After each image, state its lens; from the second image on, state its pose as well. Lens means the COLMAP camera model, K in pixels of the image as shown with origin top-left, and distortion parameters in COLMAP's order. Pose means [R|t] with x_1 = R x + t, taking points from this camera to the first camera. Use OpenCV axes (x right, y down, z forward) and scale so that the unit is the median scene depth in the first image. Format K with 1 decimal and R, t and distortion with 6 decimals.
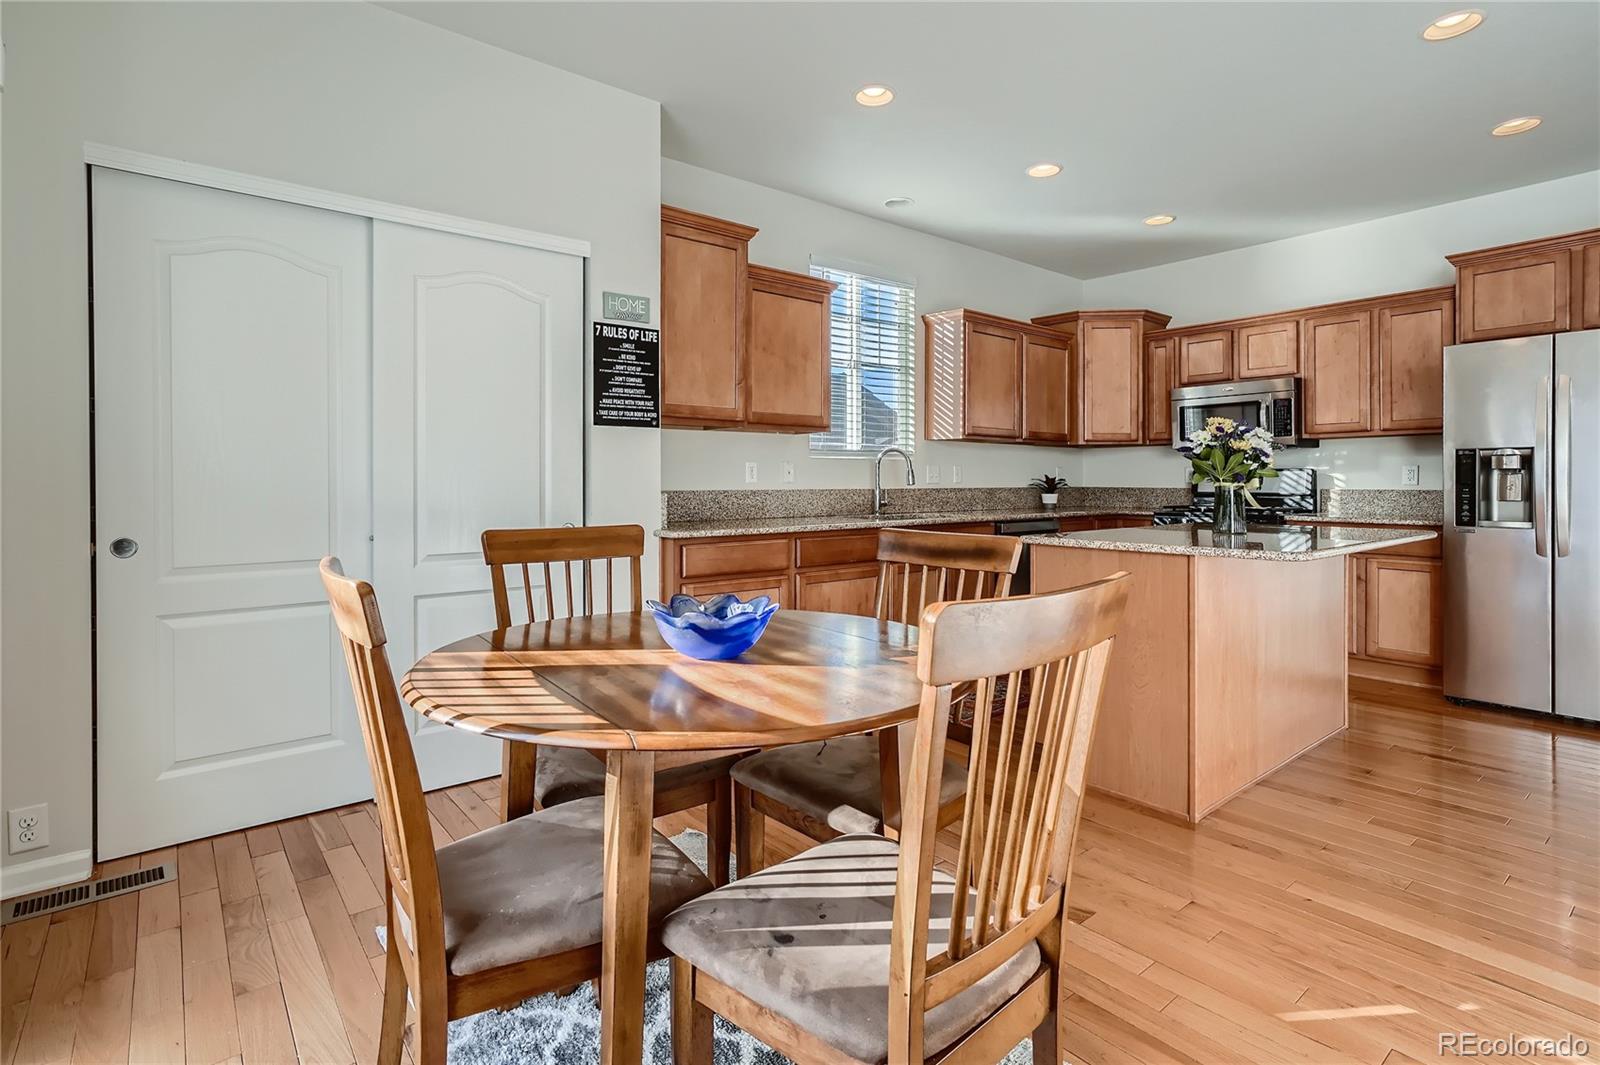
lens RADIAL K [[784.8, 0, 806.2], [0, 784.8, 489.6], [0, 0, 1]] dist [-0.003203, 0.013765]
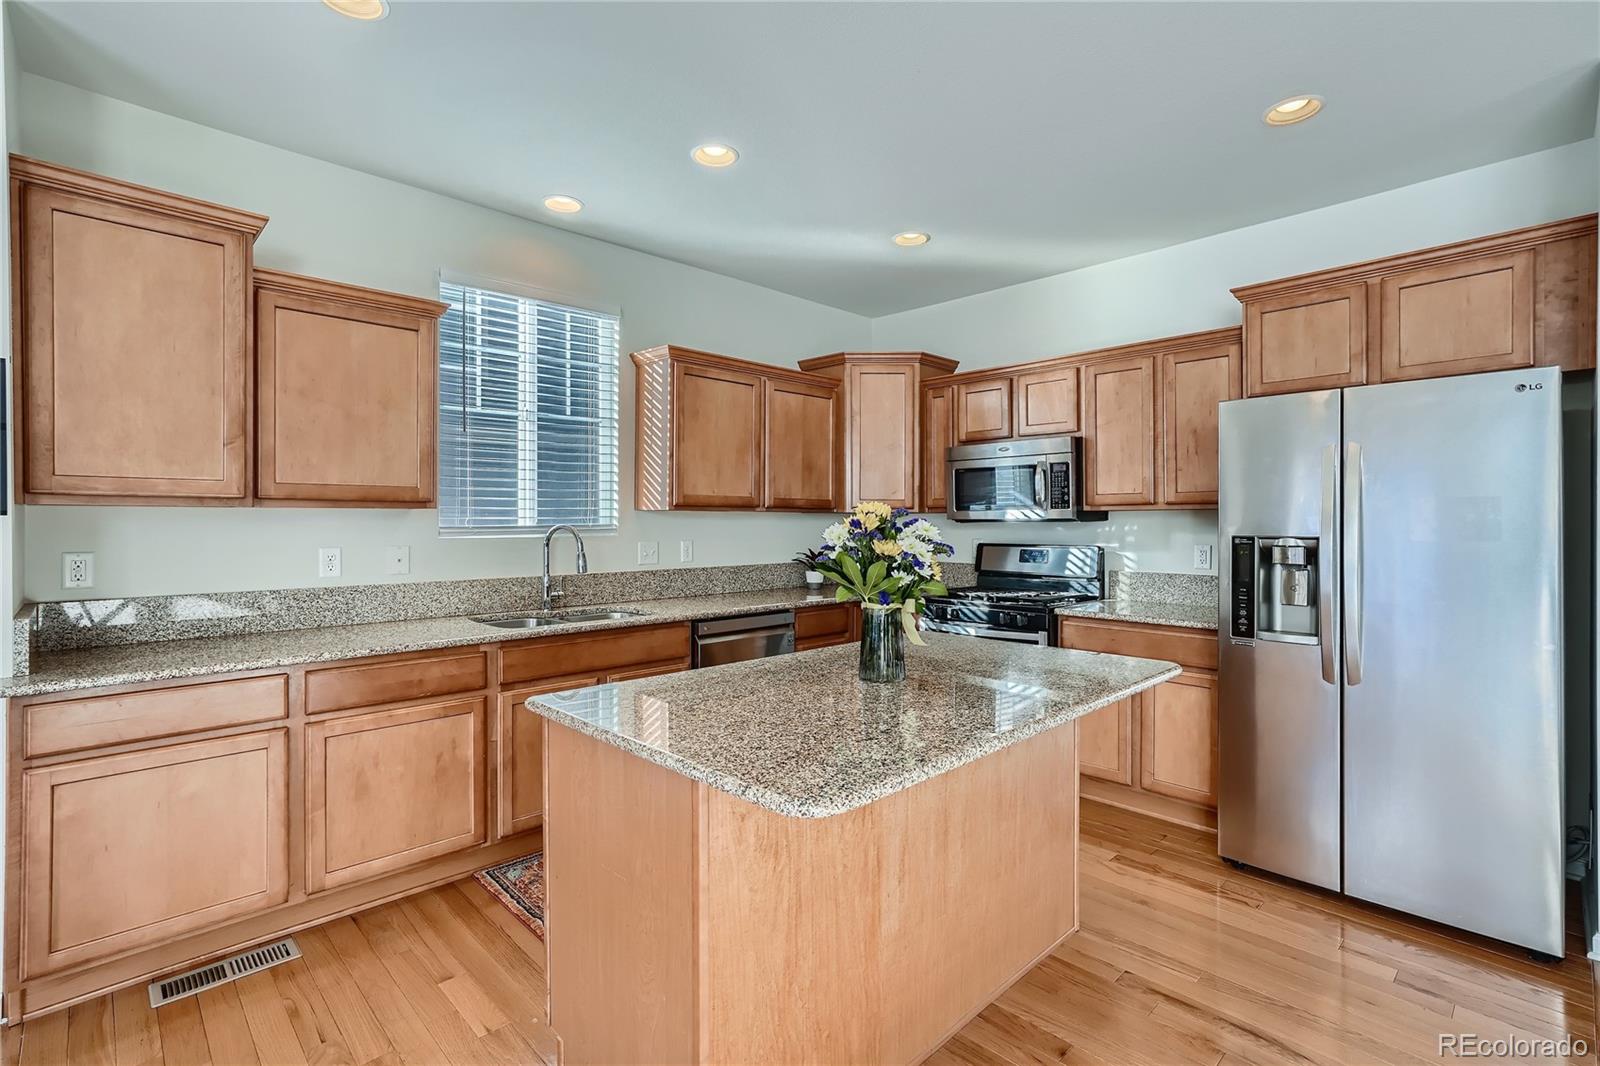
lens RADIAL K [[742.2, 0, 808.0], [0, 742.2, 528.1], [0, 0, 1]] dist [-0.012601, 0.013156]
pose [[0.996848, -0.001289, 0.079320, 0.299243], [0.001265, 0.999999, 0.000346, -0.050492], [-0.079321, -0.000245, 0.996849, 0.264575]]
